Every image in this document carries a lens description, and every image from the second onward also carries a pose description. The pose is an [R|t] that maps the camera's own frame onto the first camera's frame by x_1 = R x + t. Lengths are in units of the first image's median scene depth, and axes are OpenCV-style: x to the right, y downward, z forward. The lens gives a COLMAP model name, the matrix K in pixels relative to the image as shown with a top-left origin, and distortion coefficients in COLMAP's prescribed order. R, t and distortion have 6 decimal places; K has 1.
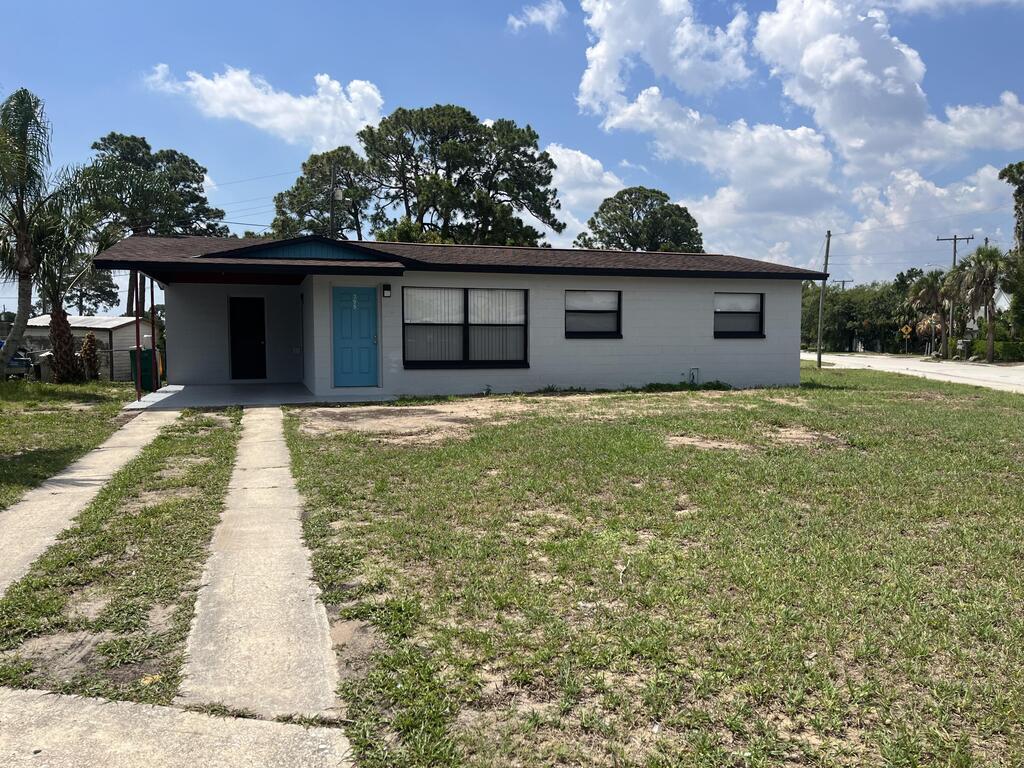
lens RADIAL K [[777.7, 0, 512.0], [0, 777.7, 384.0], [0, 0, 1]] dist [0.004165, -0.001863]
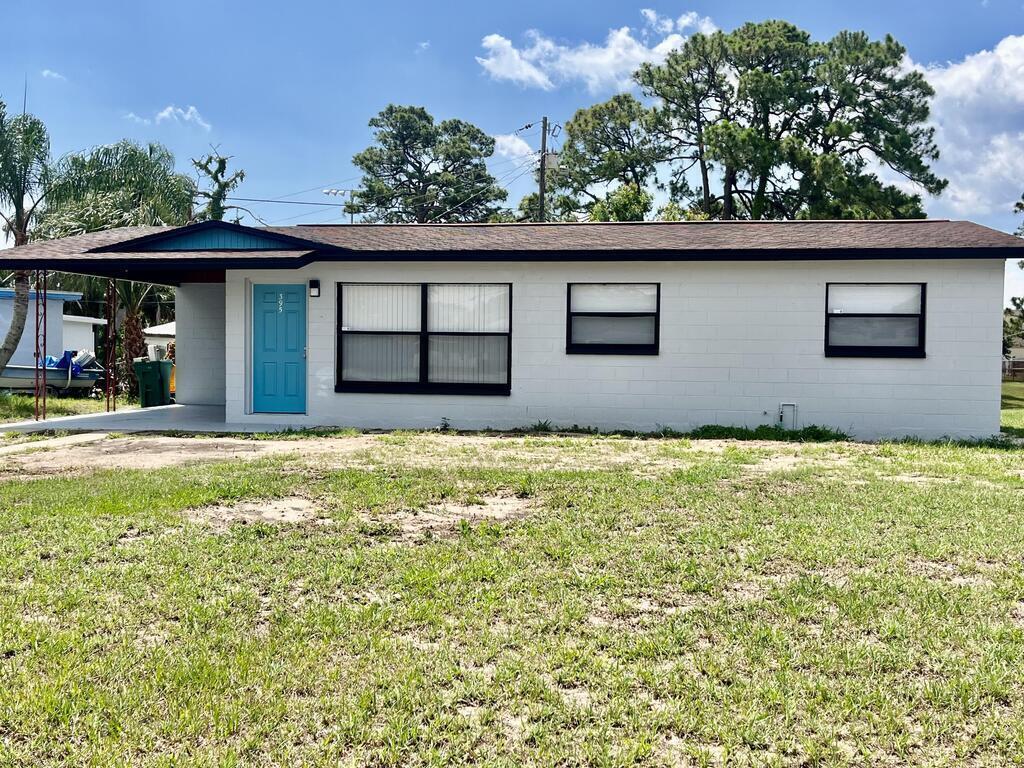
lens RADIAL K [[1077.3, 0, 512.0], [0, 1077.3, 384.0], [0, 0, 1]] dist [0.005313, 0.006755]
pose [[0.888102, 0.024484, -0.458994, 0.432086], [-0.039169, 0.998979, -0.022499, -0.008761], [0.457975, 0.037960, 0.888154, 0.132854]]
